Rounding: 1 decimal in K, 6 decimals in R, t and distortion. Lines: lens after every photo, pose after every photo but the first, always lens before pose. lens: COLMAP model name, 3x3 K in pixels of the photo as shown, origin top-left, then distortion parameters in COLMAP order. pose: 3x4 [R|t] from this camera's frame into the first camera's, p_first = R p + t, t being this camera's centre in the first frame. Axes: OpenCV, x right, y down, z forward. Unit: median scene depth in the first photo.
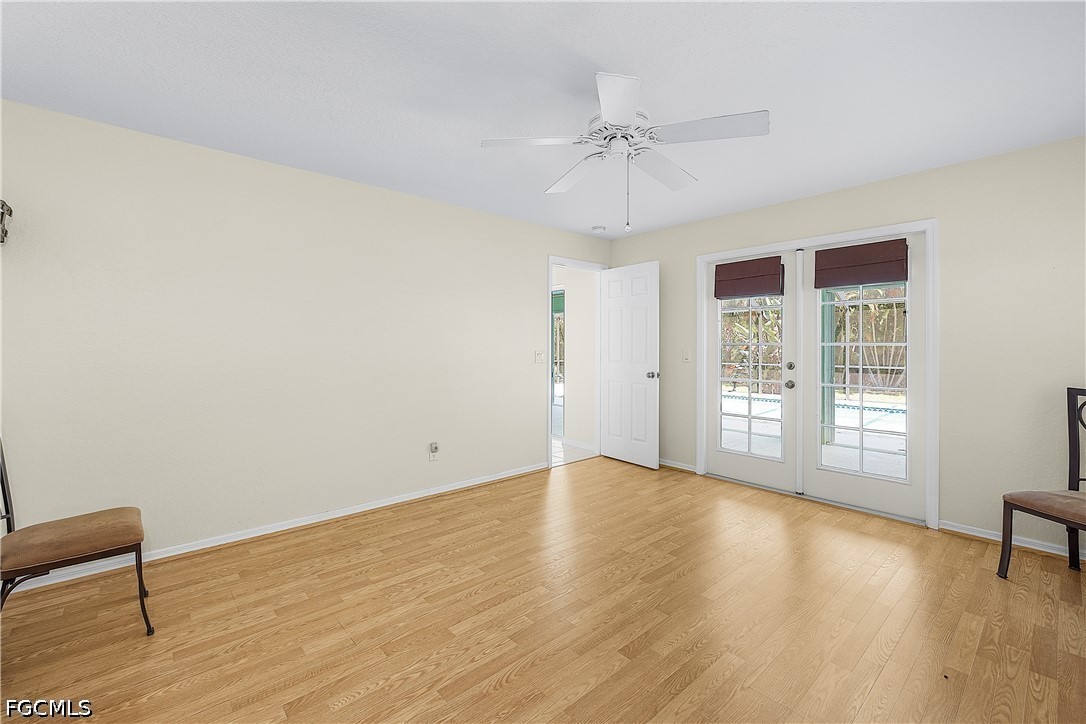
lens RADIAL K [[460.3, 0, 542.3], [0, 460.3, 353.2], [0, 0, 1]] dist [-0.000539, -0.000154]
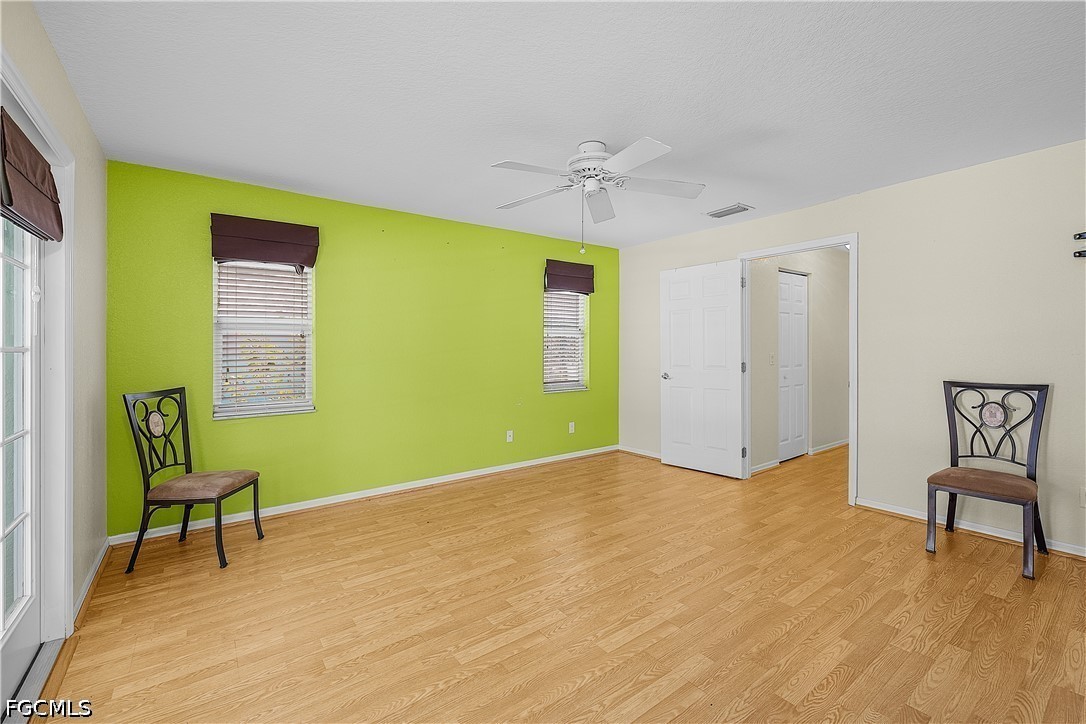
lens RADIAL K [[460.3, 0, 542.3], [0, 460.3, 353.2], [0, 0, 1]] dist [-0.000539, -0.000154]
pose [[-0.996383, 0.005381, 0.084806, 0.166518], [0.007628, 0.999628, 0.026190, -0.034749], [-0.084633, 0.026742, -0.996053, 2.011843]]
